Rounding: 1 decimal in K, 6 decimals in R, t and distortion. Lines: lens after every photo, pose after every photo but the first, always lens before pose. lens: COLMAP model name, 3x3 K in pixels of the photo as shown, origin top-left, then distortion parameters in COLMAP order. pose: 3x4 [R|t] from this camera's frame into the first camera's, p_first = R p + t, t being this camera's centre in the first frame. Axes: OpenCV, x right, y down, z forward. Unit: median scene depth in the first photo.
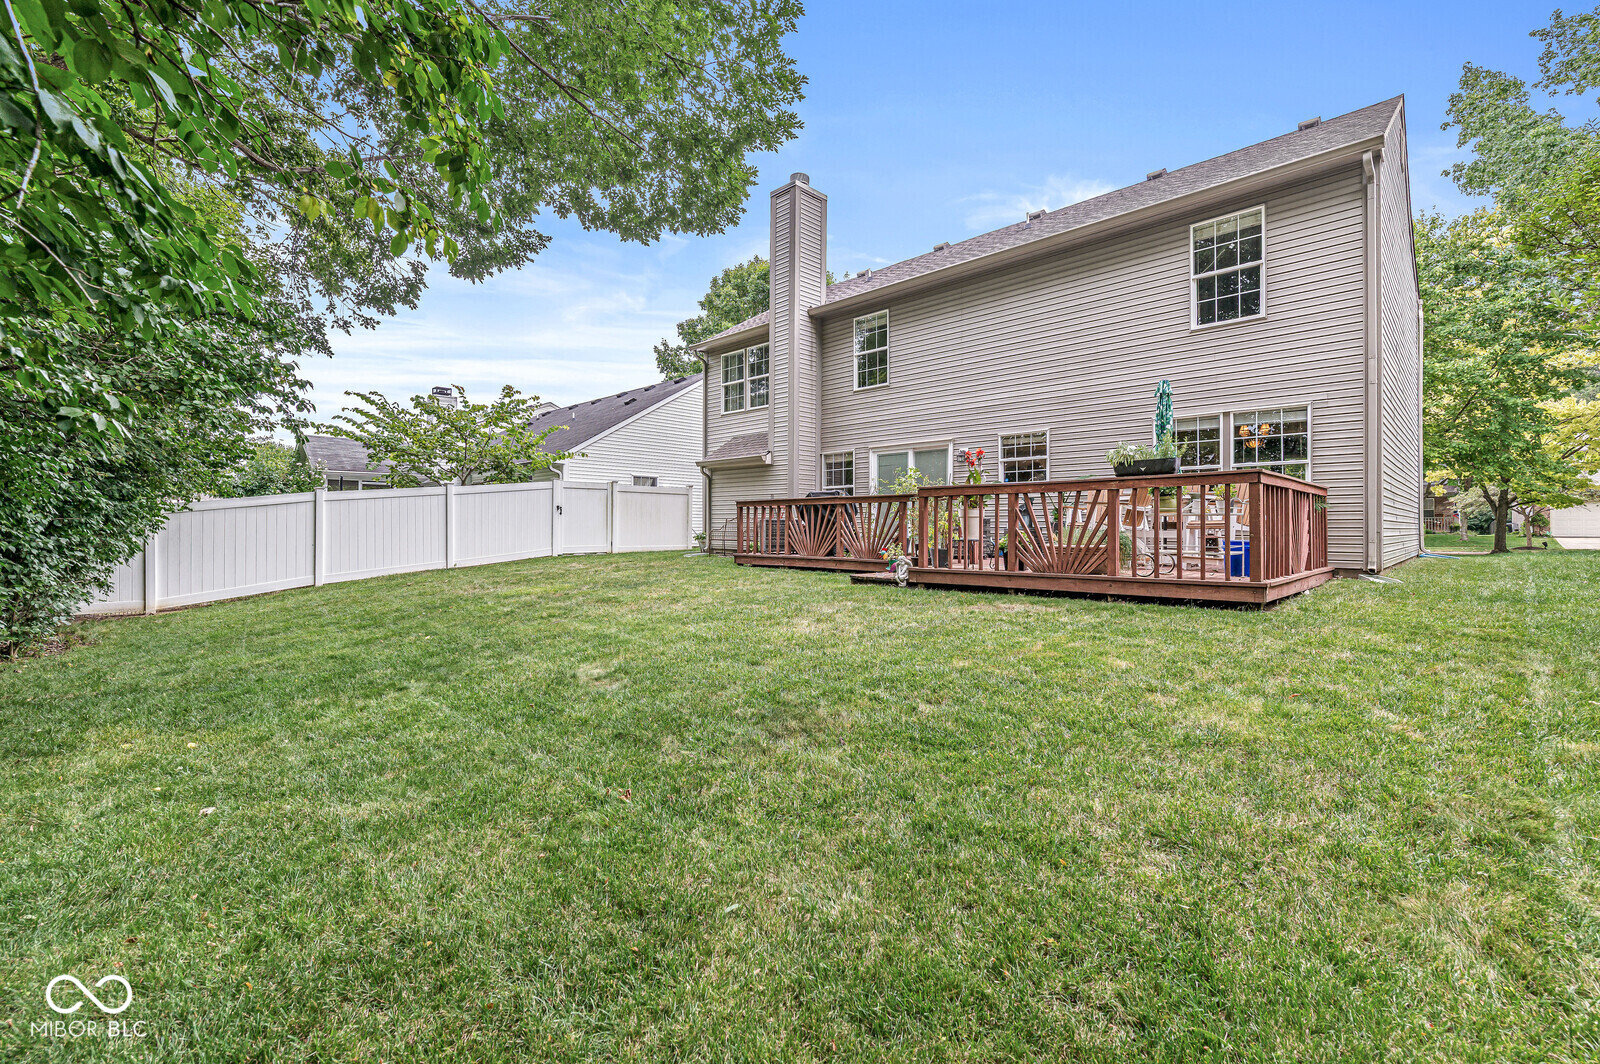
lens RADIAL K [[678.2, 0, 803.6], [0, 678.2, 522.4], [0, 0, 1]] dist [-0.008896, 0.000018]
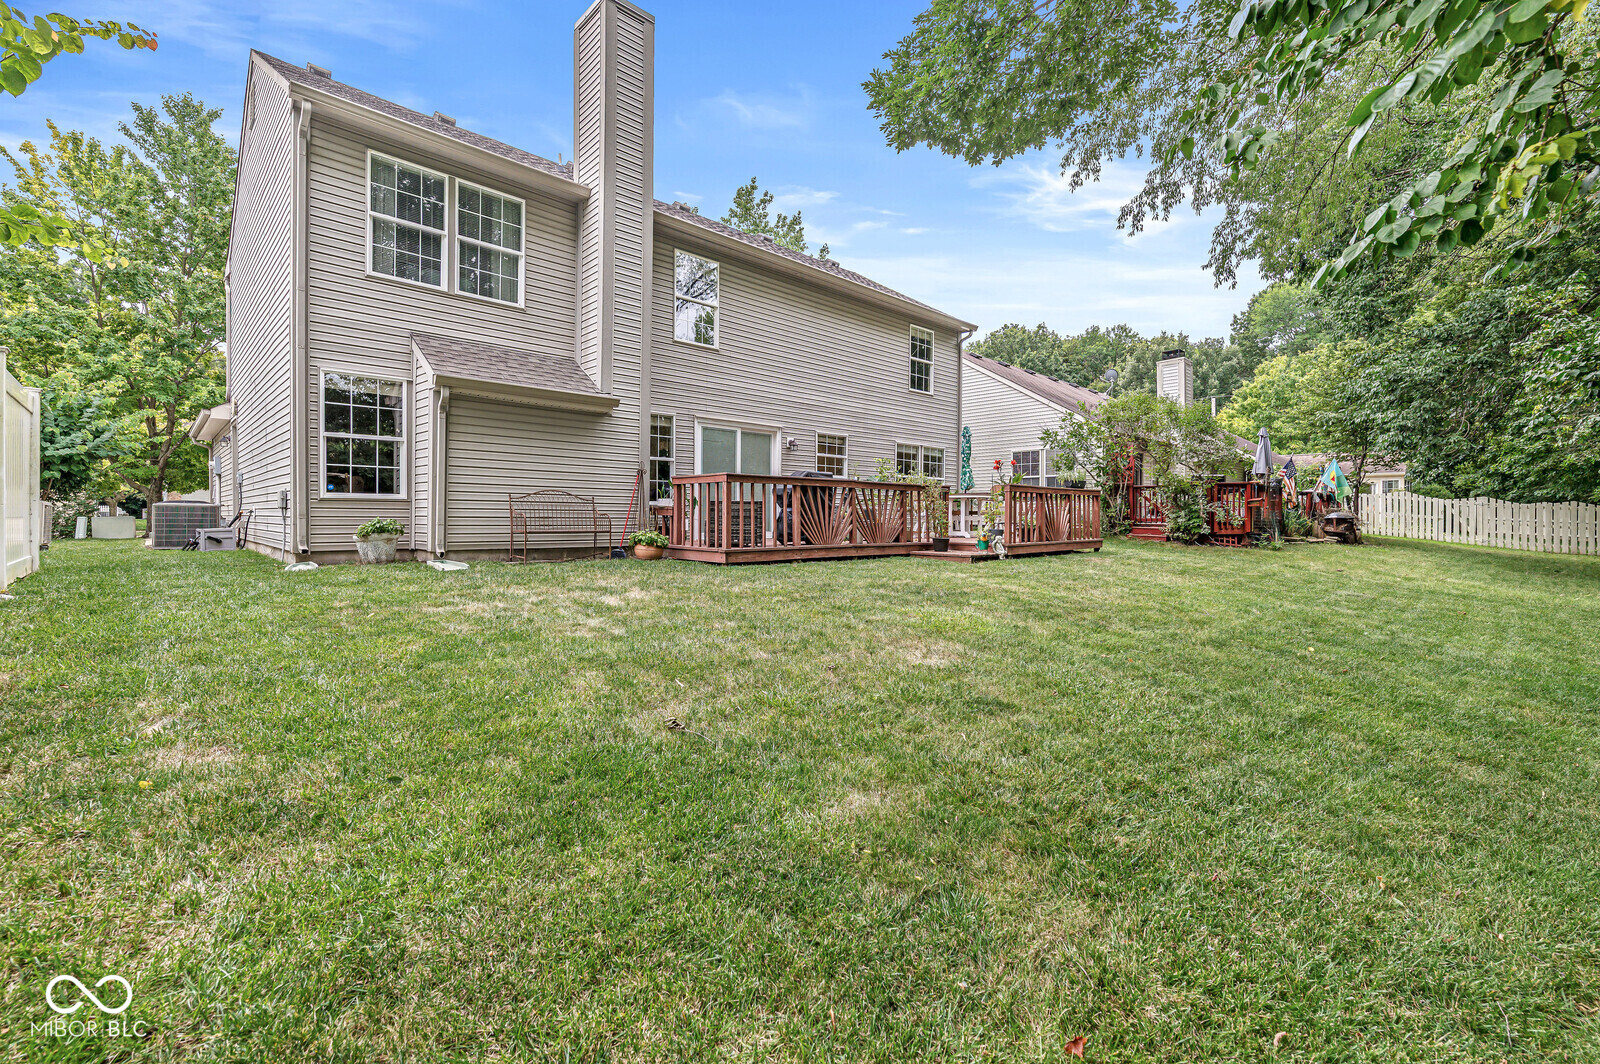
lens RADIAL K [[692.3, 0, 805.9], [0, 692.3, 521.8], [0, 0, 1]] dist [0.001119, -0.000419]
pose [[0.031176, -0.012167, 0.999440, -0.908327], [-0.017102, 0.999773, 0.012705, 0.008312], [-0.999368, -0.017489, 0.030961, 1.006561]]
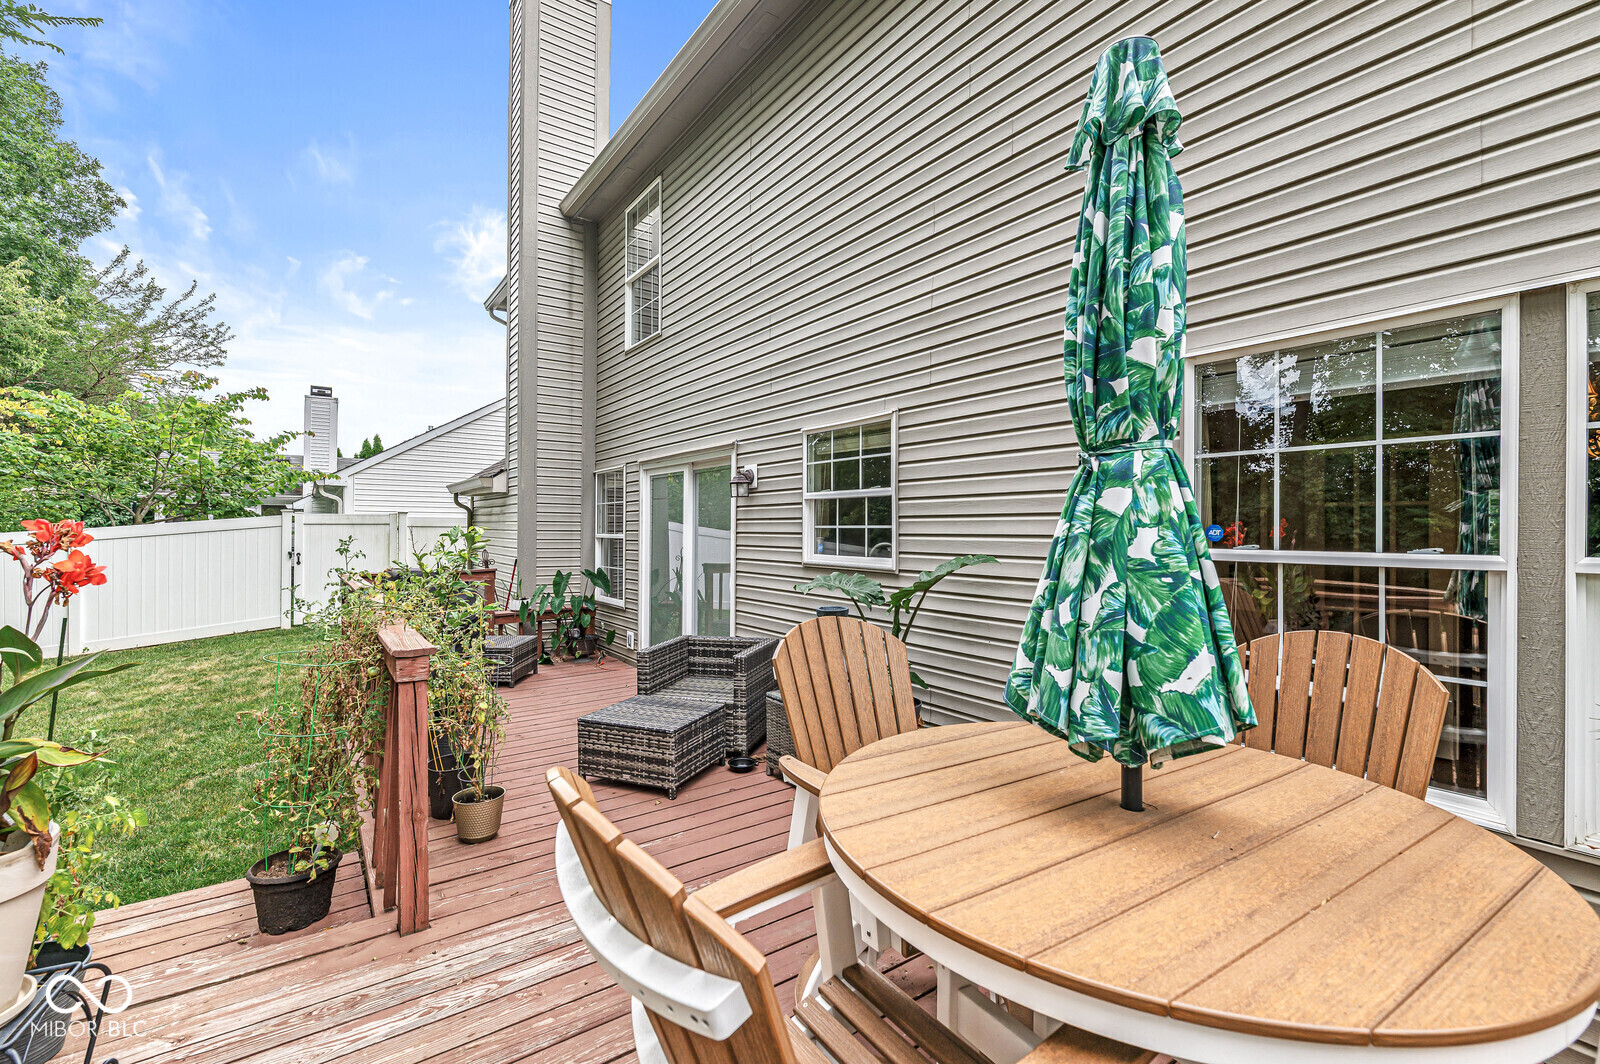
lens RADIAL K [[692.3, 0, 805.9], [0, 692.3, 521.8], [0, 0, 1]] dist [0.001119, -0.000419]
pose [[0.985532, -0.003100, -0.169463, 0.365964], [0.003171, 0.999995, 0.000147, -0.079175], [0.169462, -0.000683, 0.985537, 0.623921]]
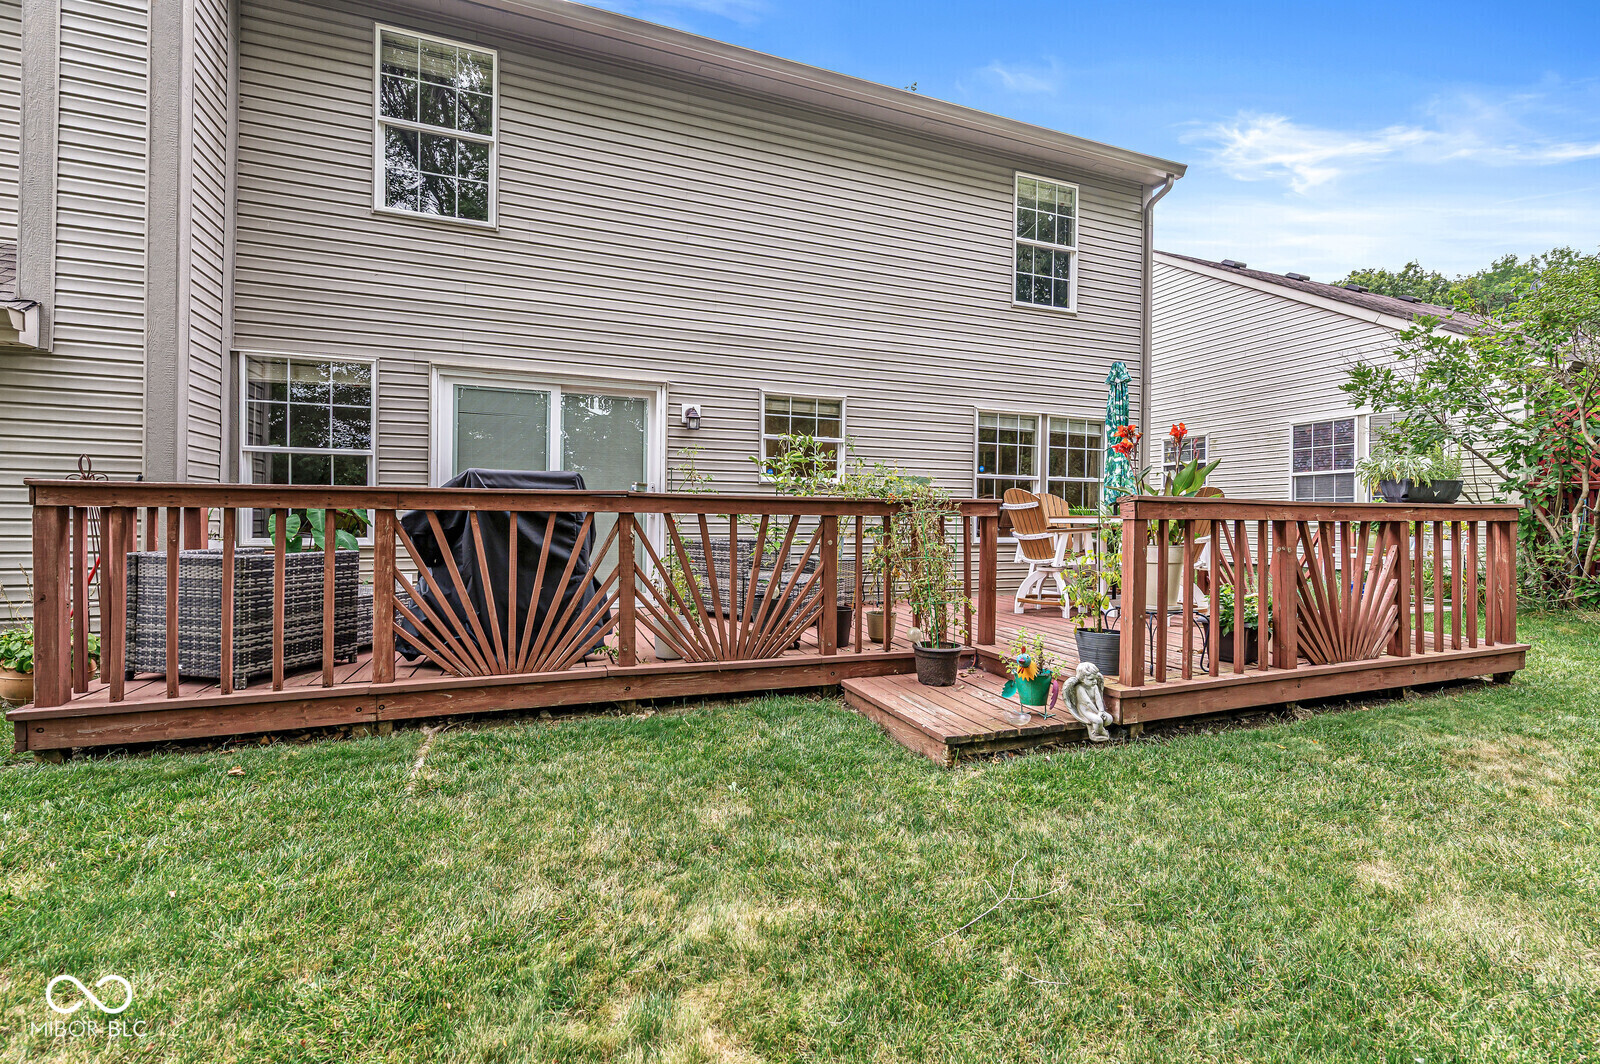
lens RADIAL K [[692.3, 0, 805.9], [0, 692.3, 521.8], [0, 0, 1]] dist [0.001119, -0.000419]
pose [[0.415818, -0.004195, 0.909438, -0.229821], [-0.018649, 0.999740, 0.013138, -0.028878], [-0.909257, -0.022423, 0.415631, 0.742804]]
